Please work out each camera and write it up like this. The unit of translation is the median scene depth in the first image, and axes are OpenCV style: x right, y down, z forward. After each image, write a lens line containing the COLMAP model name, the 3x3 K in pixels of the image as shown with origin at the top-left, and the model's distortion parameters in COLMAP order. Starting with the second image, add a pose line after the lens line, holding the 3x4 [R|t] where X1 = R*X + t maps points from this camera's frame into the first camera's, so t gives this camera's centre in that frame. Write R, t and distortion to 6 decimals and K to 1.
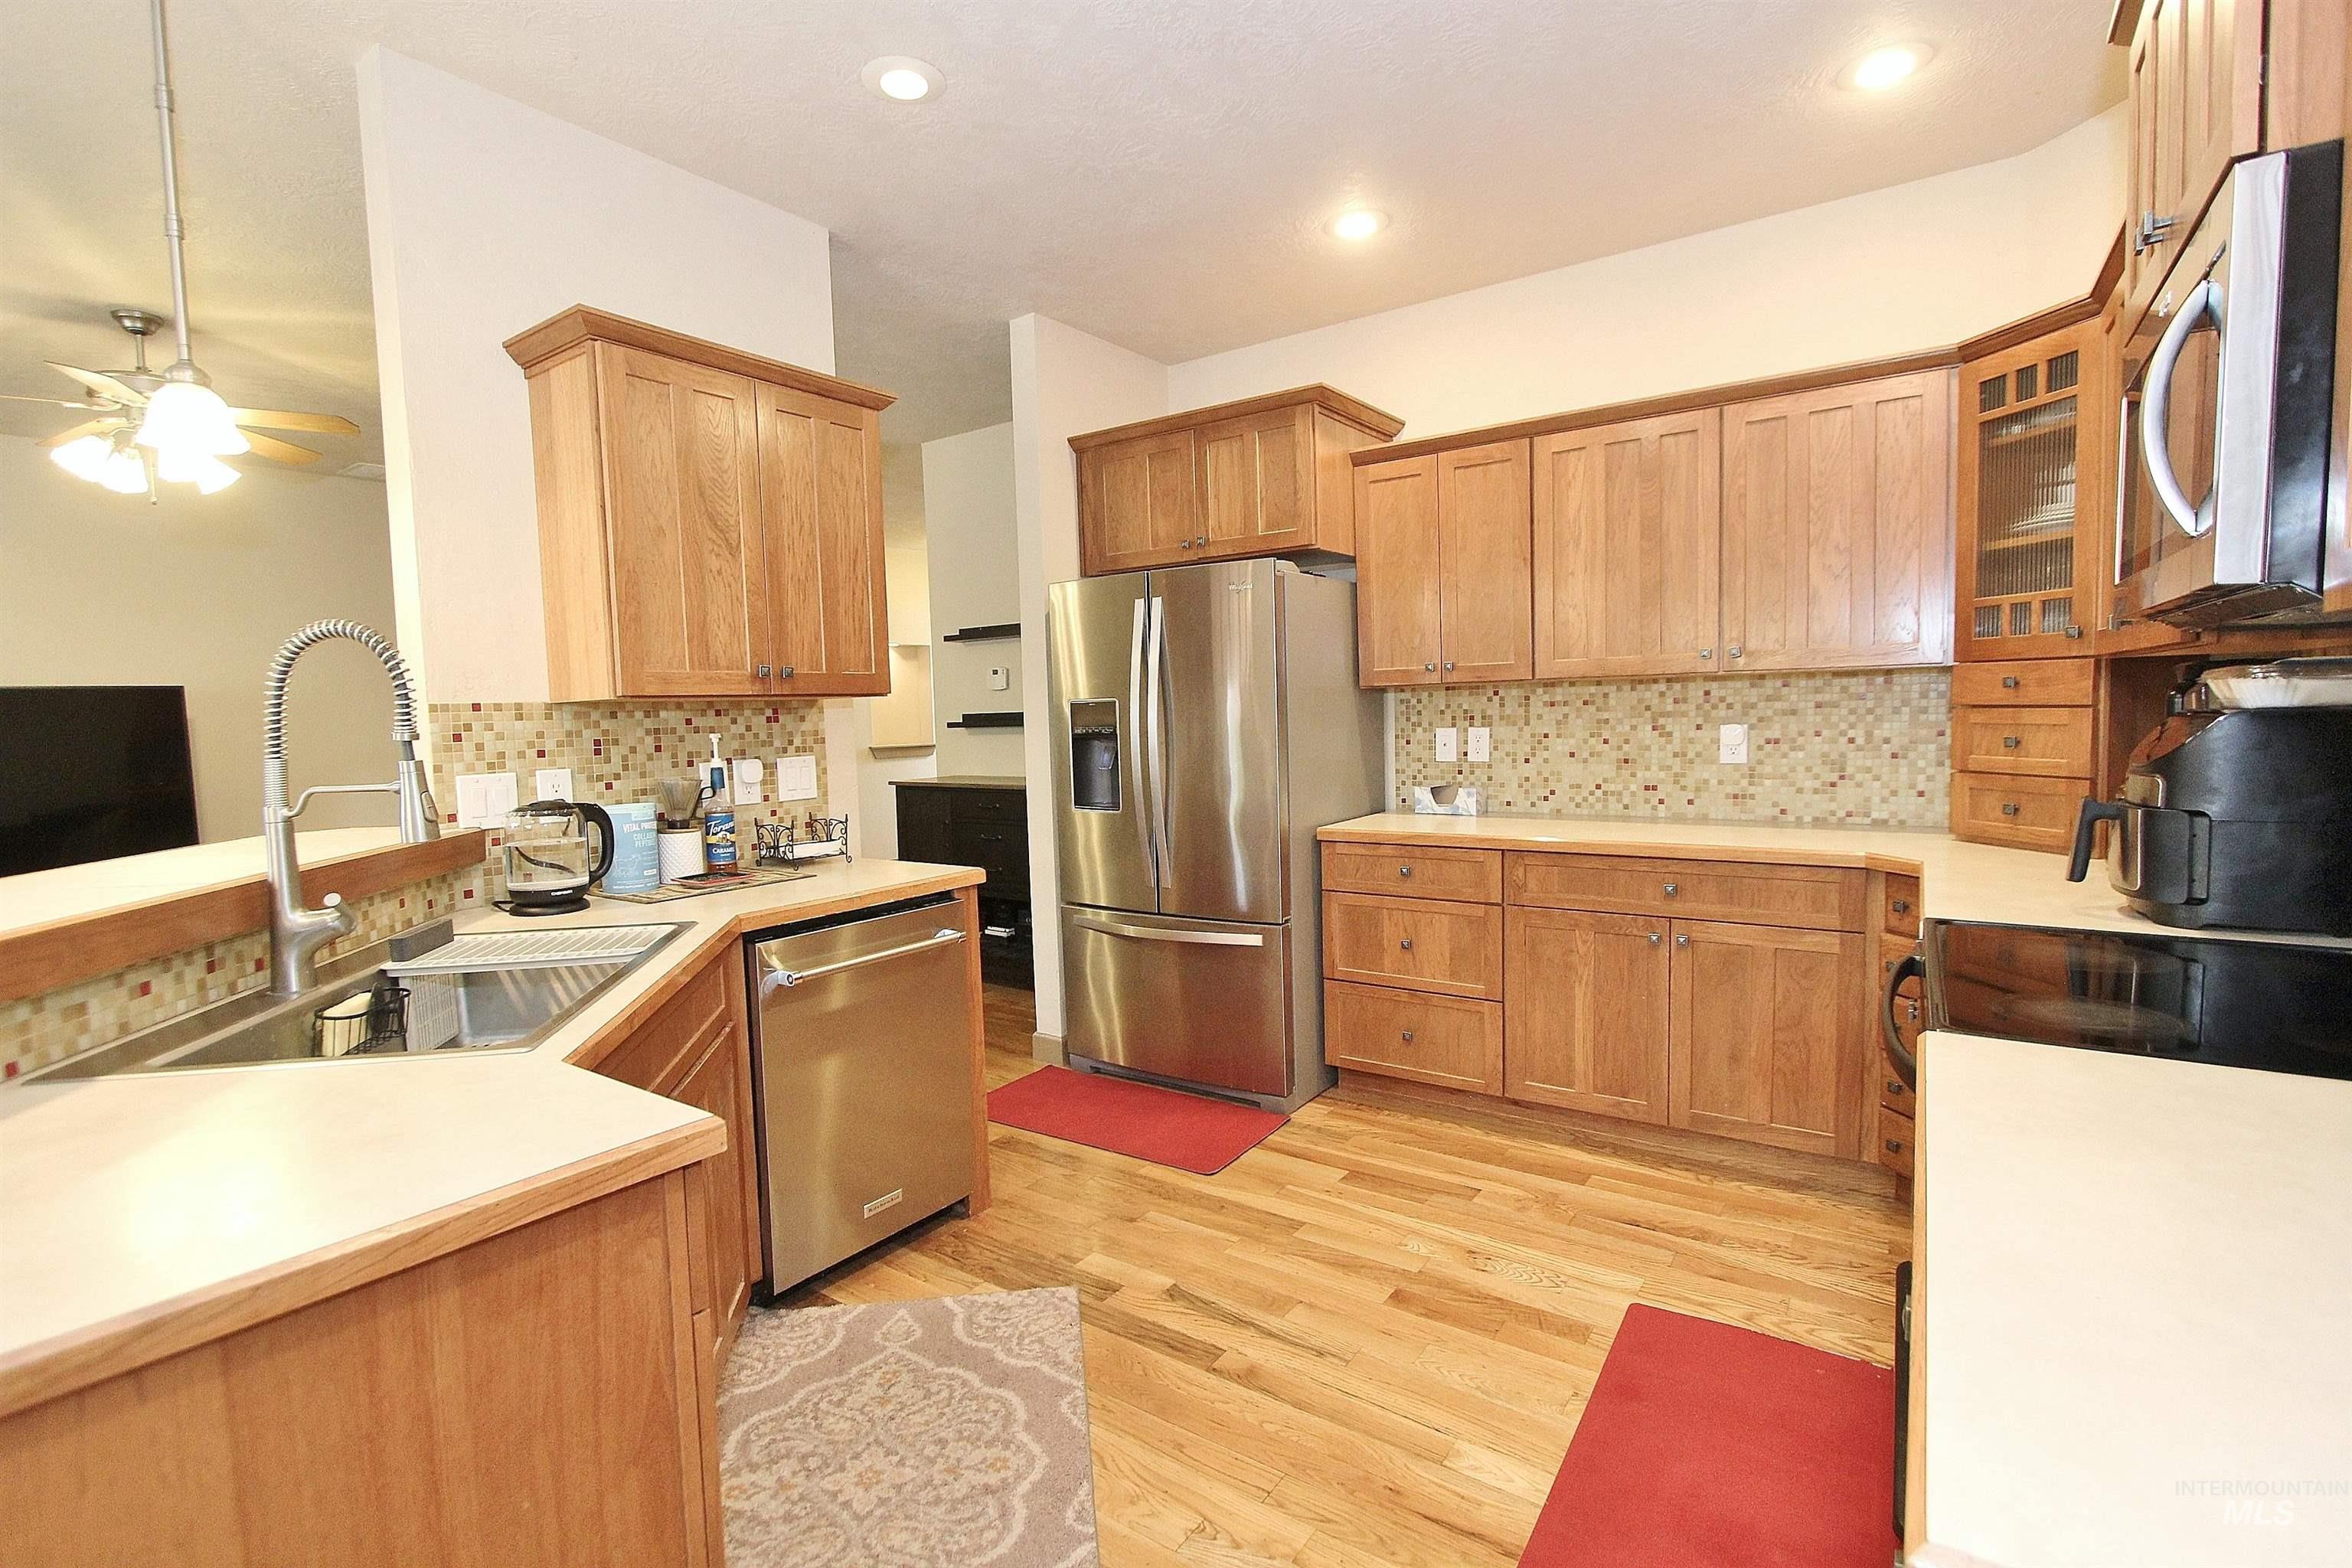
lens RADIAL K [[1076.4, 0, 1170.3], [0, 1076.4, 784.8], [0, 0, 1]] dist [-0.014660, 0.001405]
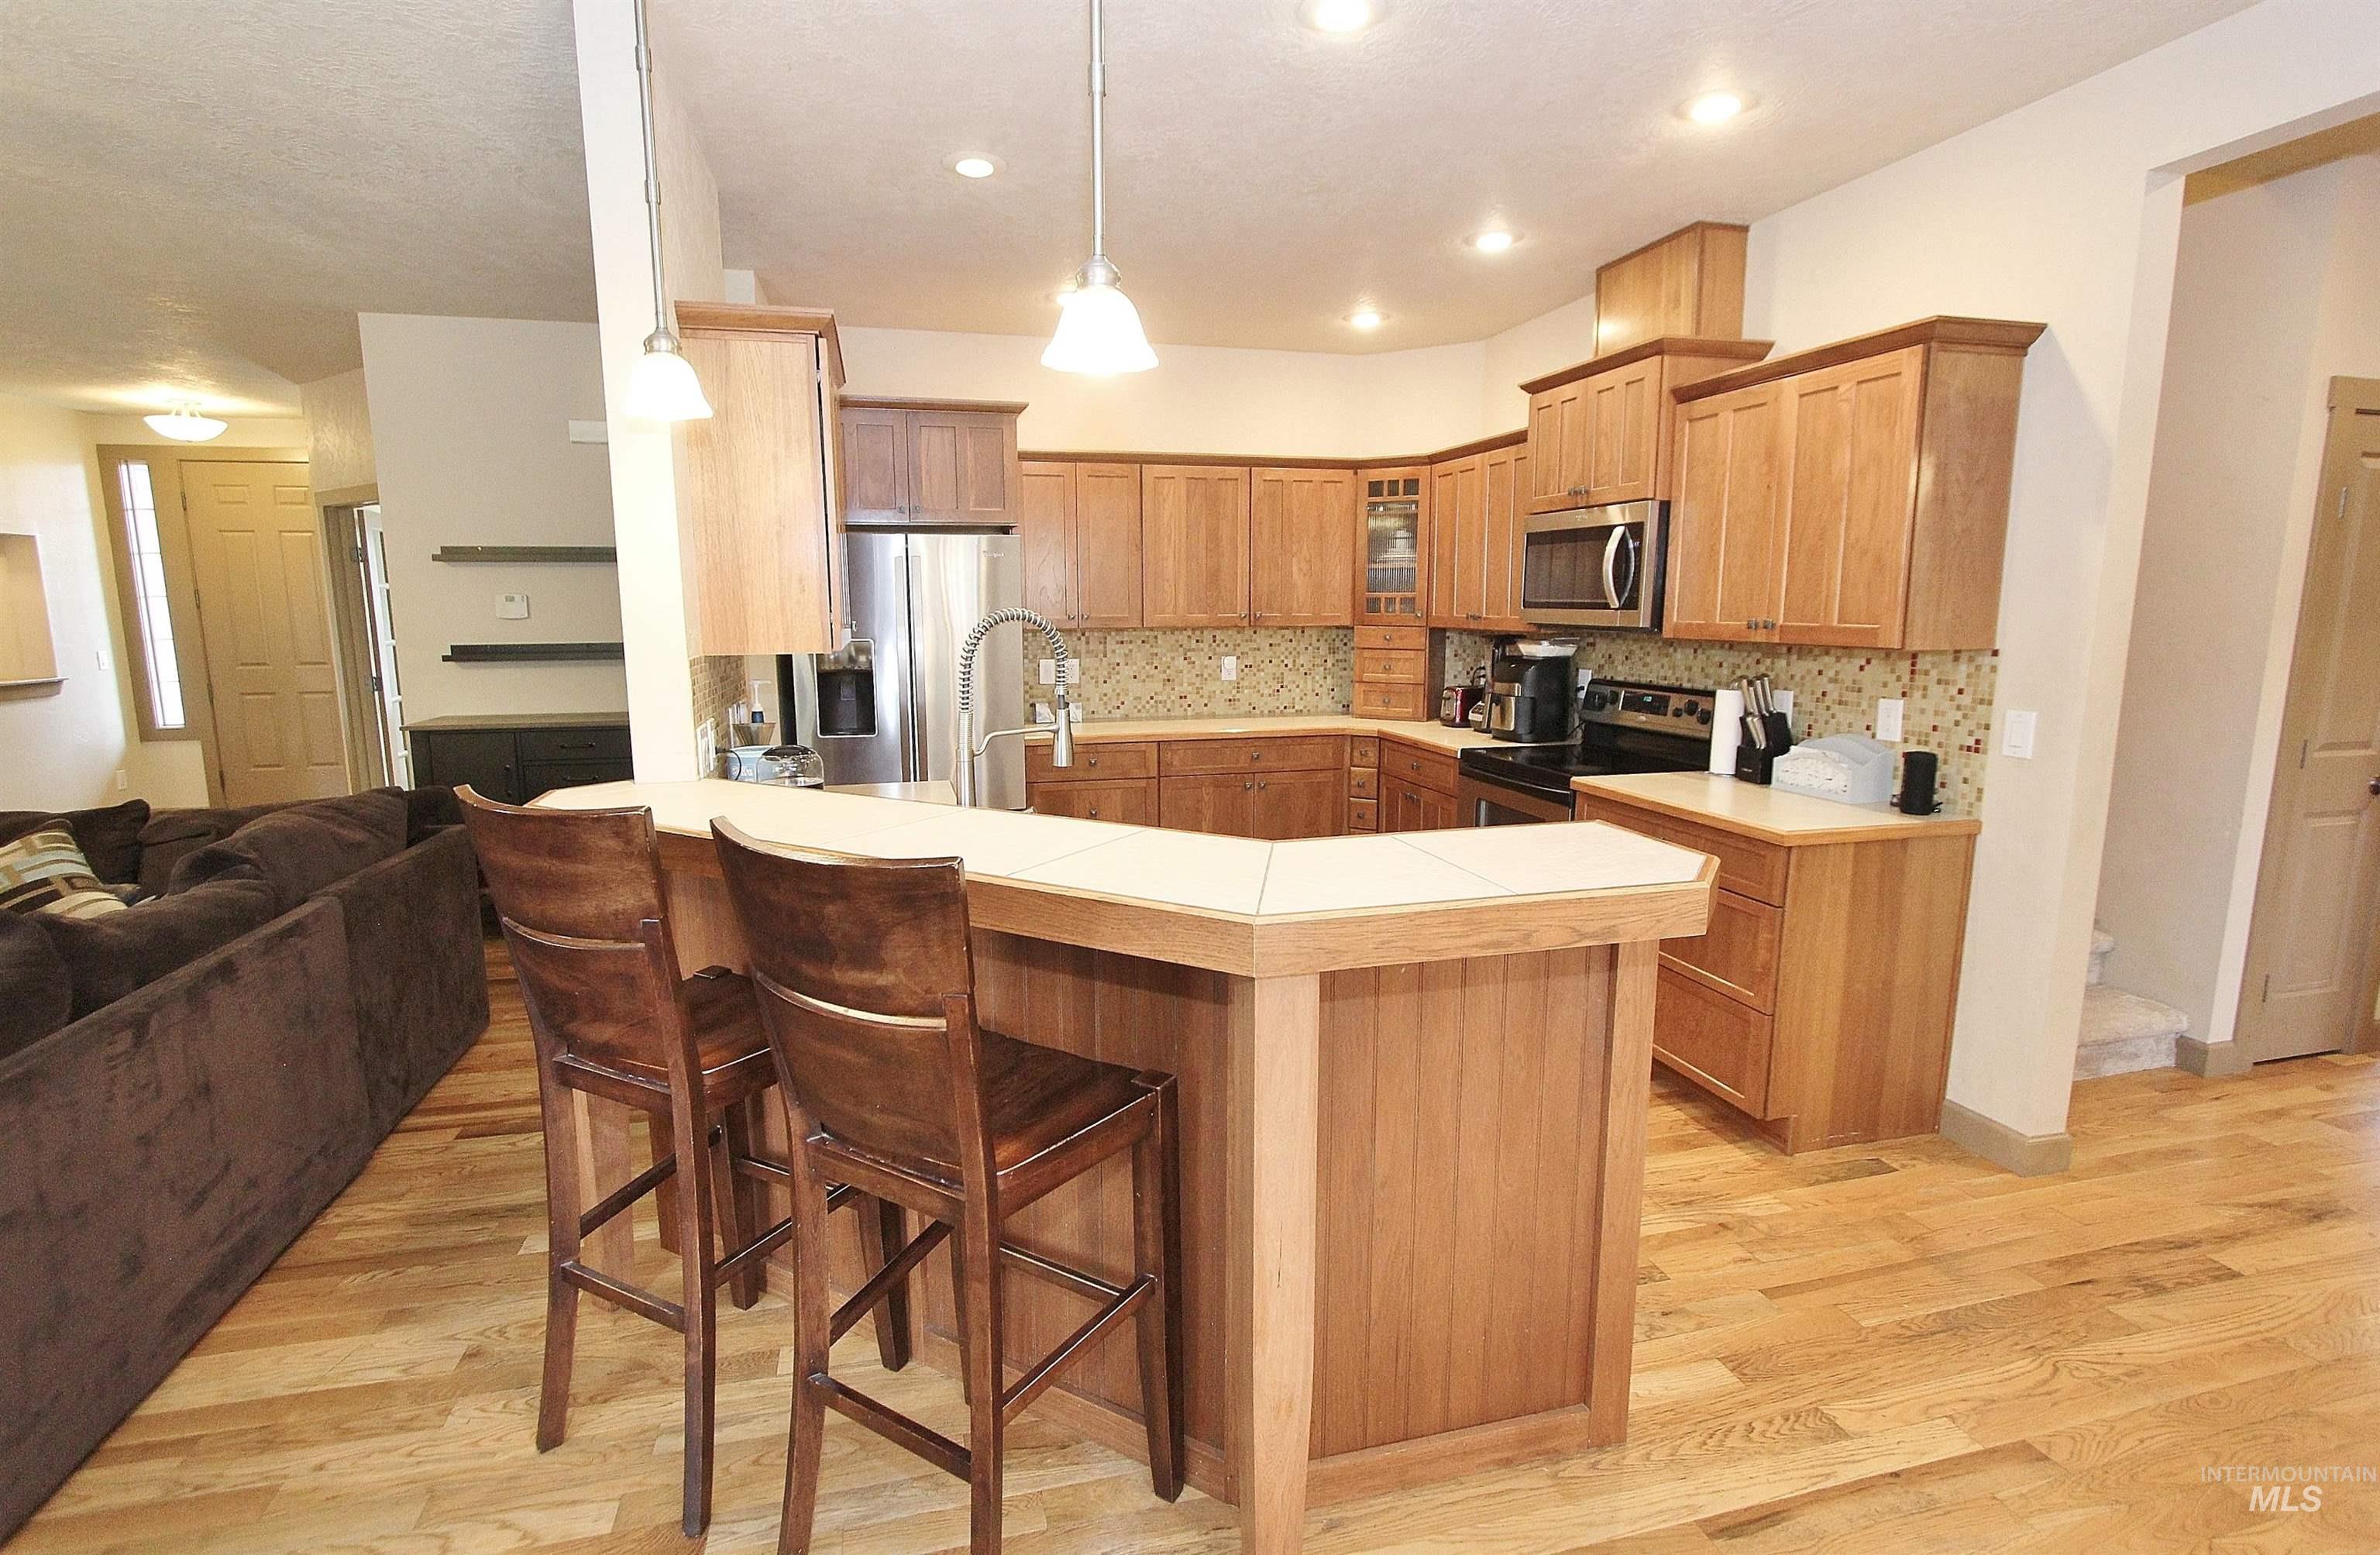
lens RADIAL K [[1105.4, 0, 1178.4], [0, 1105.4, 776.7], [0, 0, 1]] dist [-0.011530, 0.000361]
pose [[0.646803, -0.093300, 0.756929, -0.841447], [0.038334, 0.995211, 0.089914, -0.028847], [-0.761693, -0.029141, 0.647282, -0.044406]]
